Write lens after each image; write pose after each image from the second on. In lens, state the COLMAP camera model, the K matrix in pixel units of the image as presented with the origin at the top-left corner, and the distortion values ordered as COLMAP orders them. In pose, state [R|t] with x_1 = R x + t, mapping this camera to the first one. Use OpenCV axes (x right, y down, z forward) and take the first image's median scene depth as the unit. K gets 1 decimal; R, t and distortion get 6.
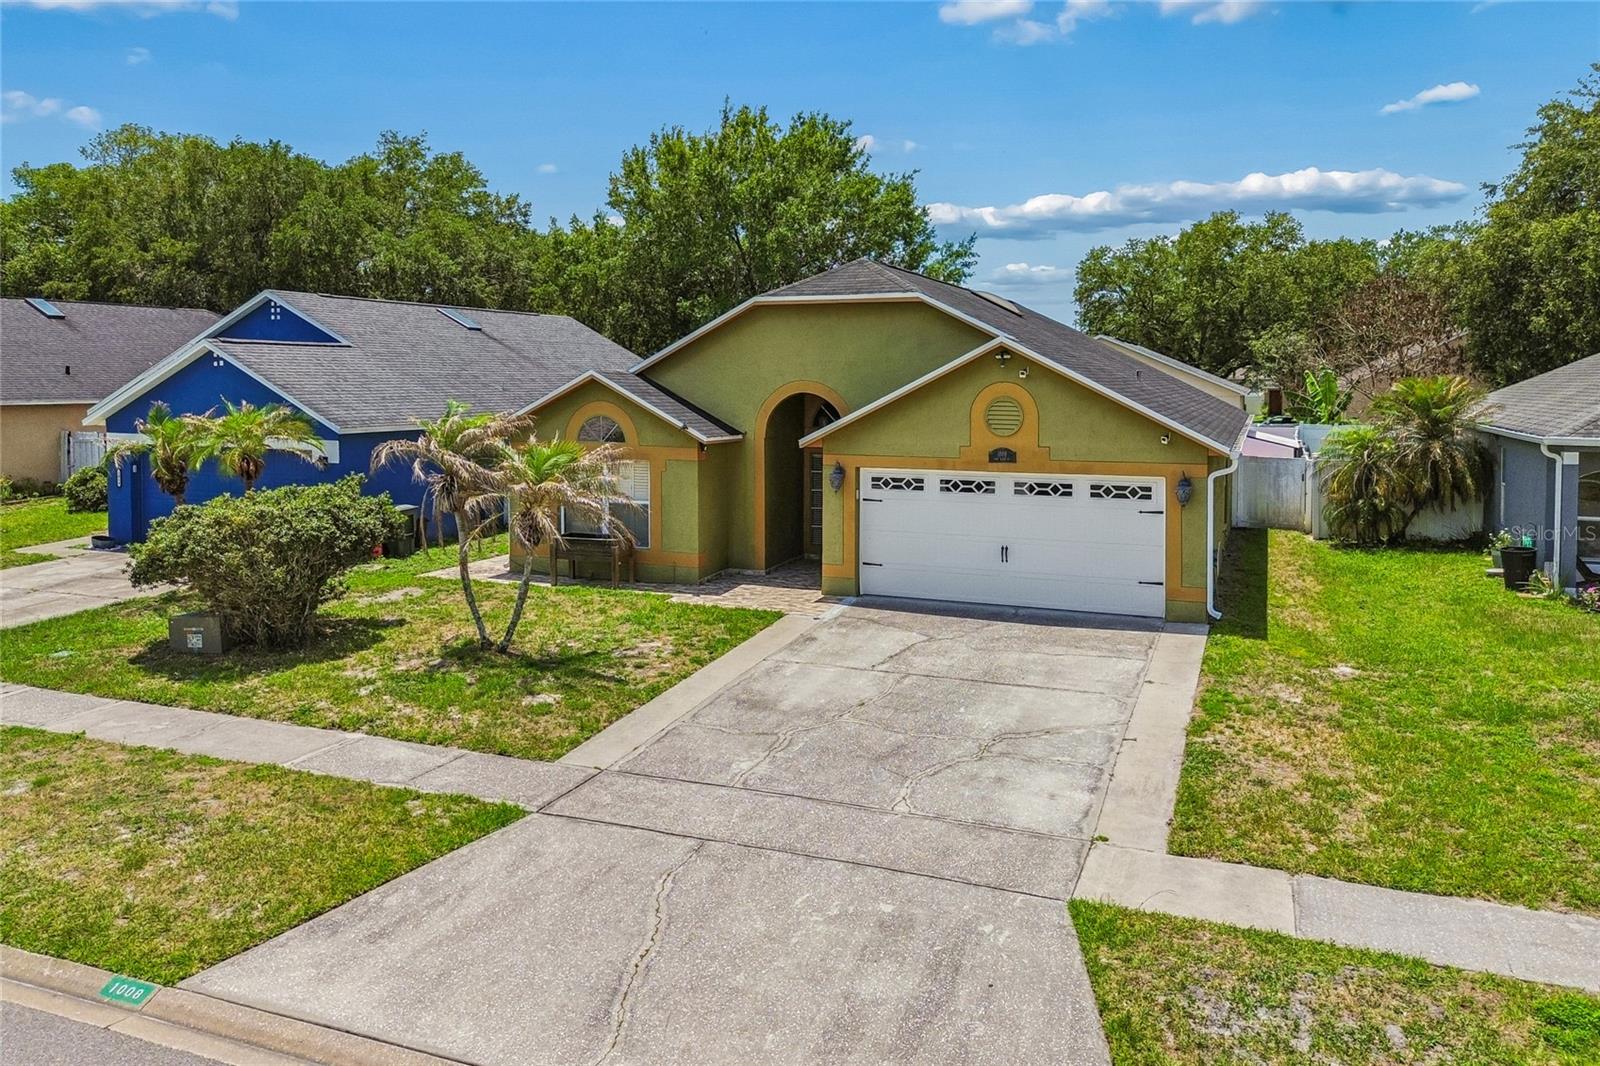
lens RADIAL K [[1170.6, 0, 793.5], [0, 1170.6, 479.3], [0, 0, 1]] dist [0.051280, -0.046562]
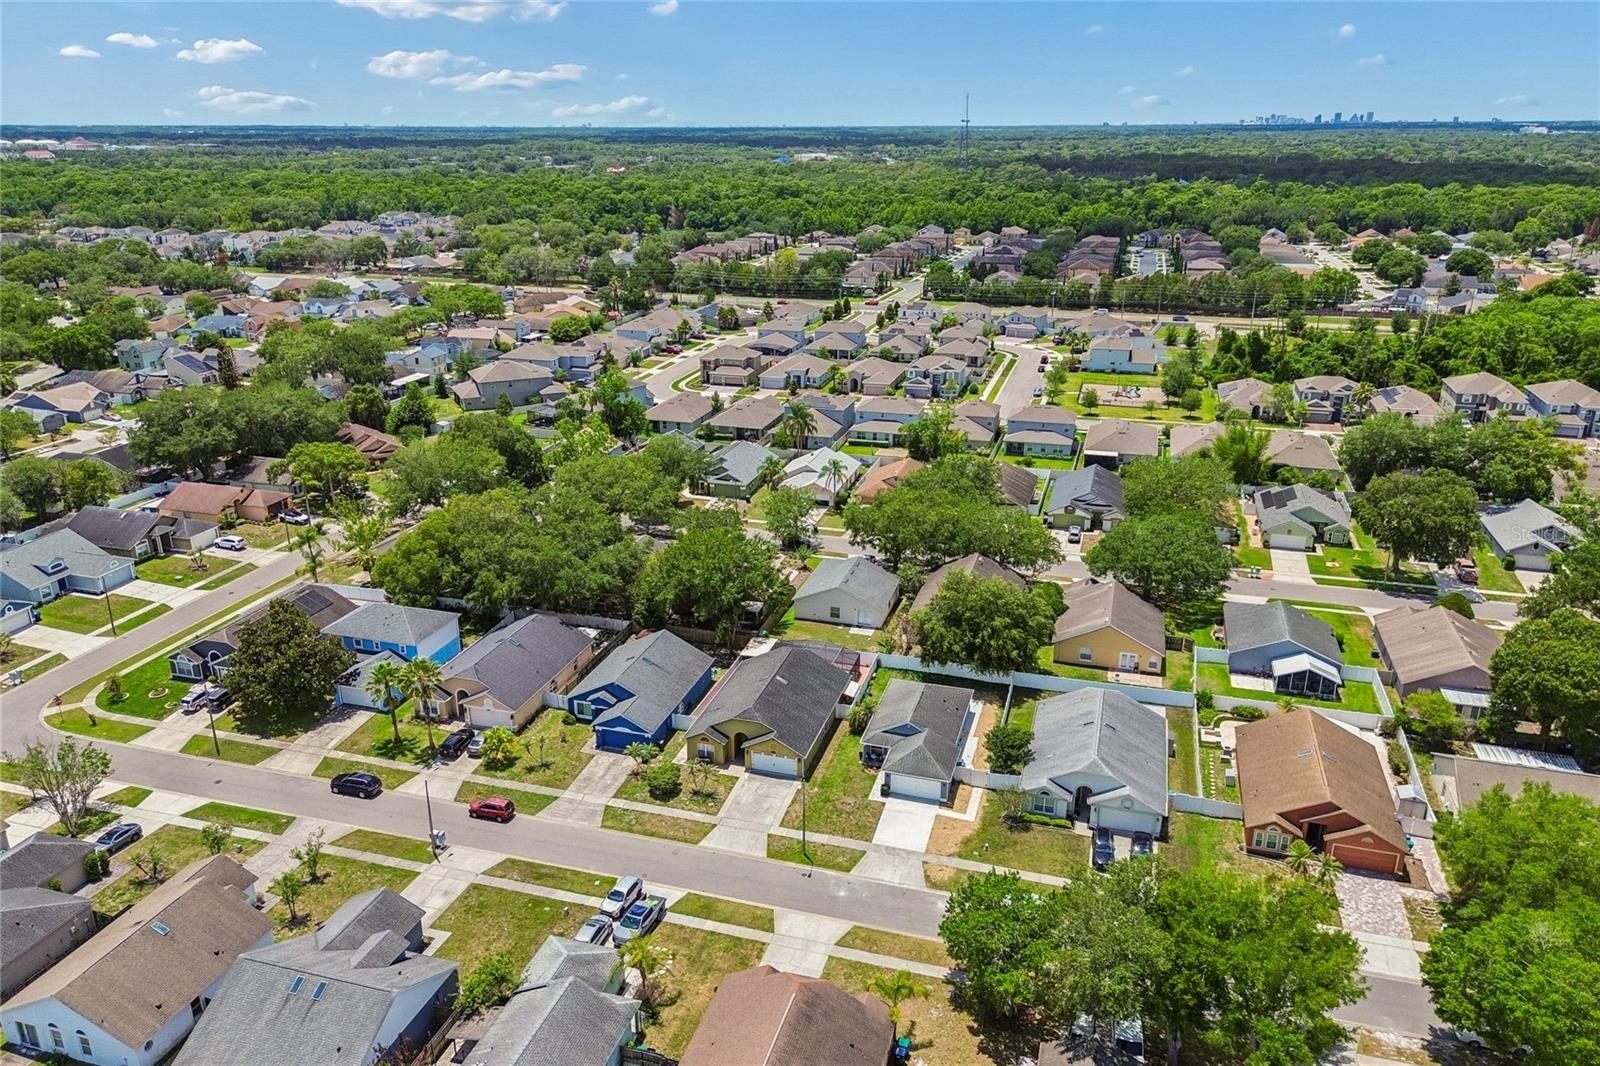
lens RADIAL K [[1131.3, 0, 792.0], [0, 1131.3, 532.4], [0, 0, 1]] dist [0.074135, -0.071875]
pose [[0.996822, -0.037772, 0.070138, -0.103229], [0.018773, 0.967028, 0.253976, -2.687453], [-0.077418, -0.251852, 0.964664, -4.566225]]
